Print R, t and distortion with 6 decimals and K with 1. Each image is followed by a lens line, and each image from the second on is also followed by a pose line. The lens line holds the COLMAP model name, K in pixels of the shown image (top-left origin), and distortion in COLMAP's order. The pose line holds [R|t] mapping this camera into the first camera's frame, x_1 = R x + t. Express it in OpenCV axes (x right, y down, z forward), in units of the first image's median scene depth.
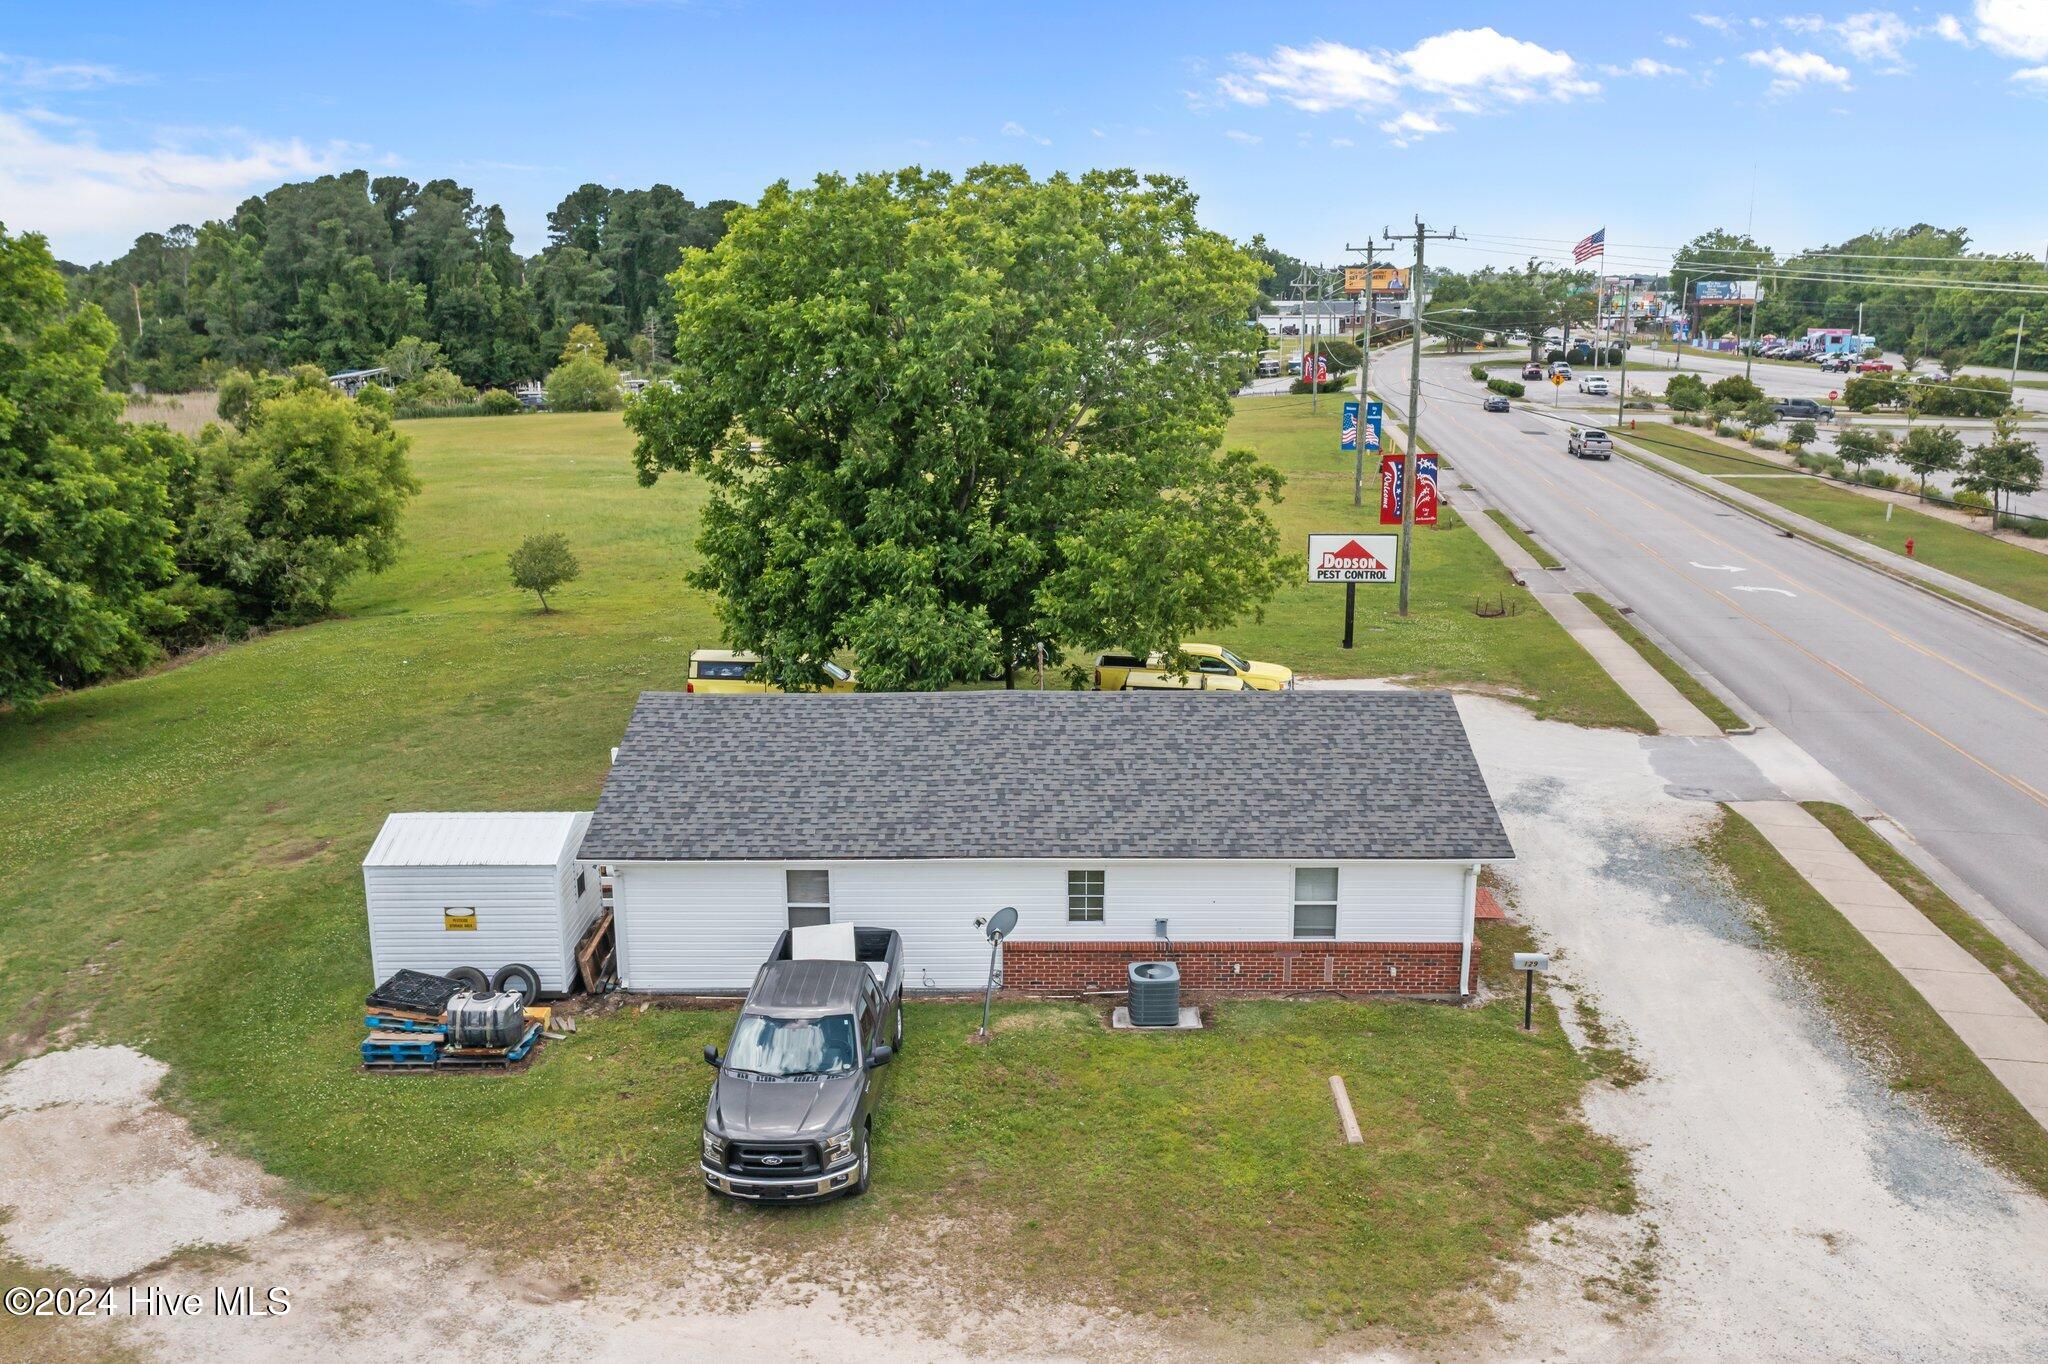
lens RADIAL K [[1632.2, 0, 1025.2], [0, 1632.2, 680.5], [0, 0, 1]] dist [-0.002839, -0.001500]
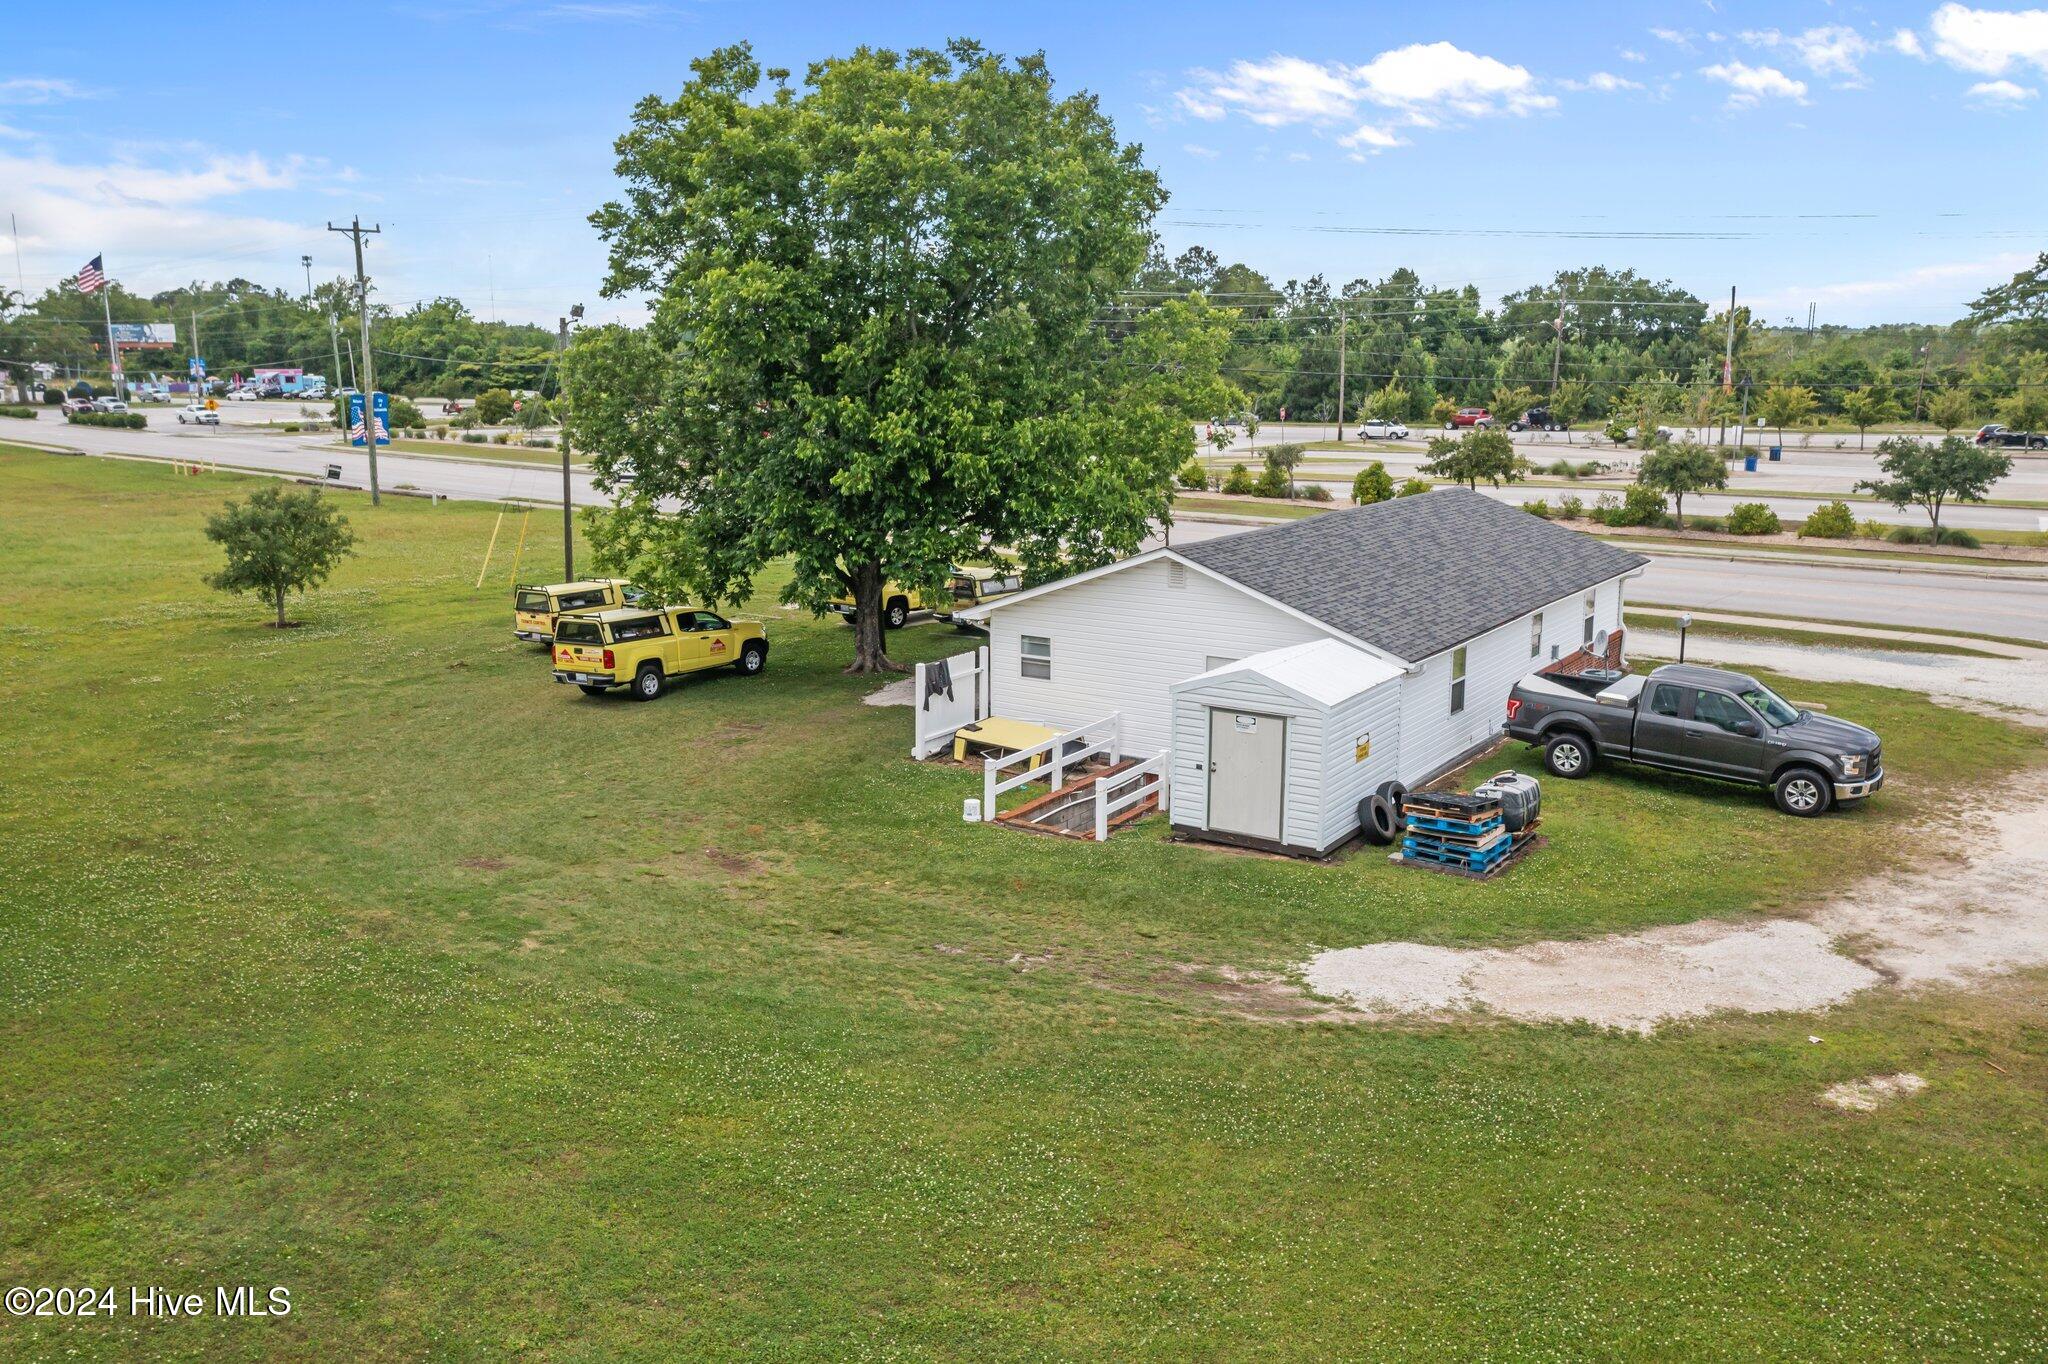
lens RADIAL K [[1616.3, 0, 1030.2], [0, 1616.3, 679.5], [0, 0, 1]] dist [-0.001431, -0.000858]
pose [[0.553754, -0.166343, 0.815896, -0.606250], [0.195058, 0.978493, 0.067106, 0.002013], [-0.809511, 0.121987, 0.574291, 0.298374]]
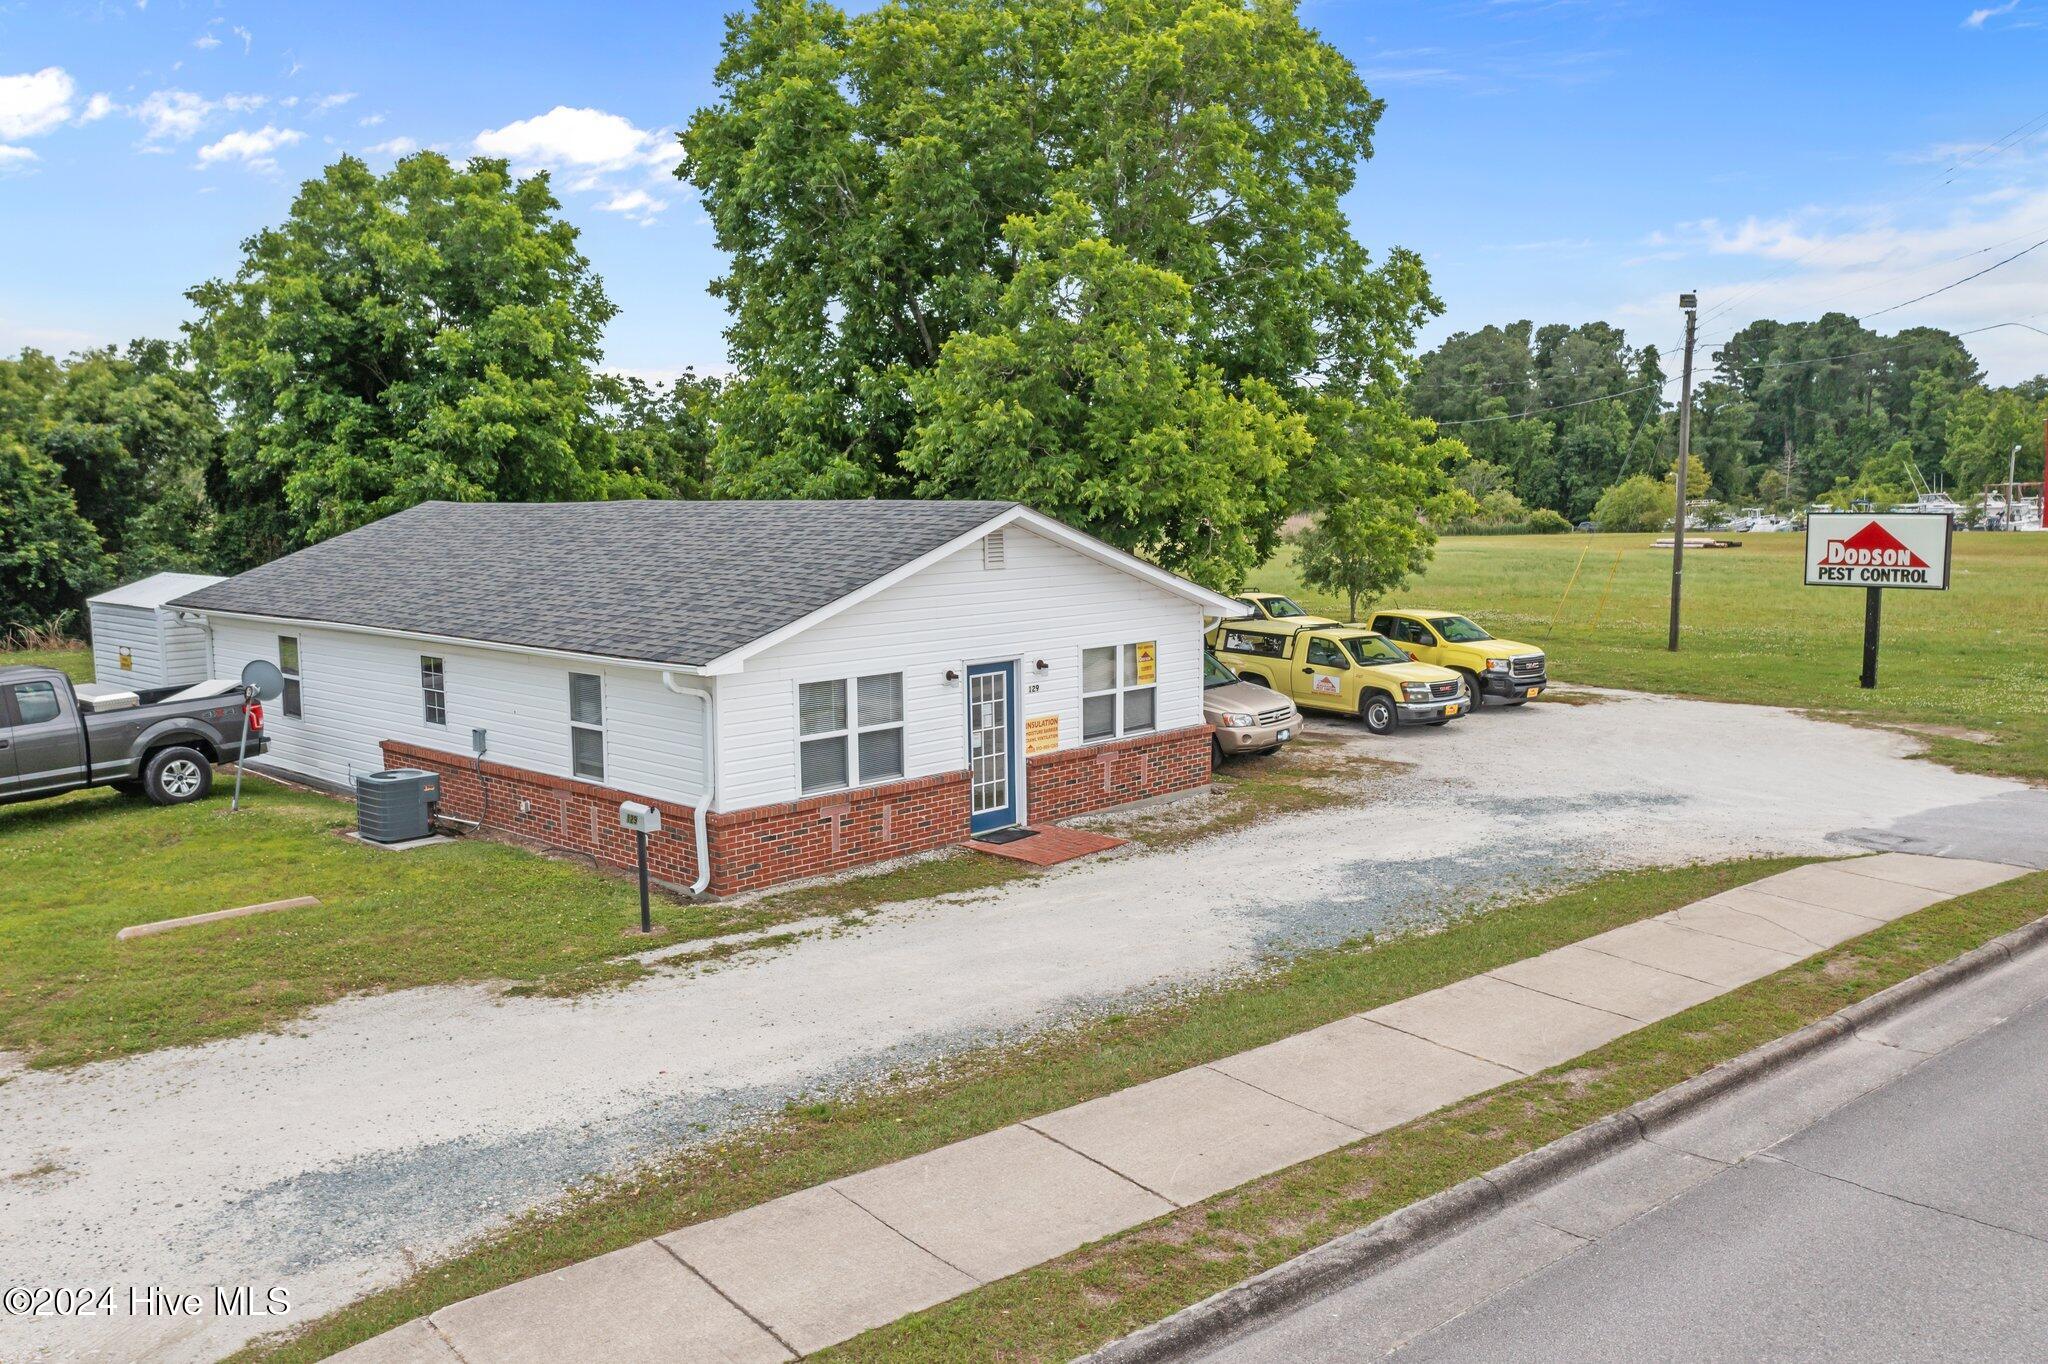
lens RADIAL K [[1627.5, 0, 1018.4], [0, 1627.5, 680.9], [0, 0, 1]] dist [0.005123, 0.001222]
pose [[0.734503, 0.080100, -0.673862, 0.395875], [-0.150864, 0.987433, -0.047067, 0.060498], [0.661624, 0.136233, 0.737357, 0.296895]]
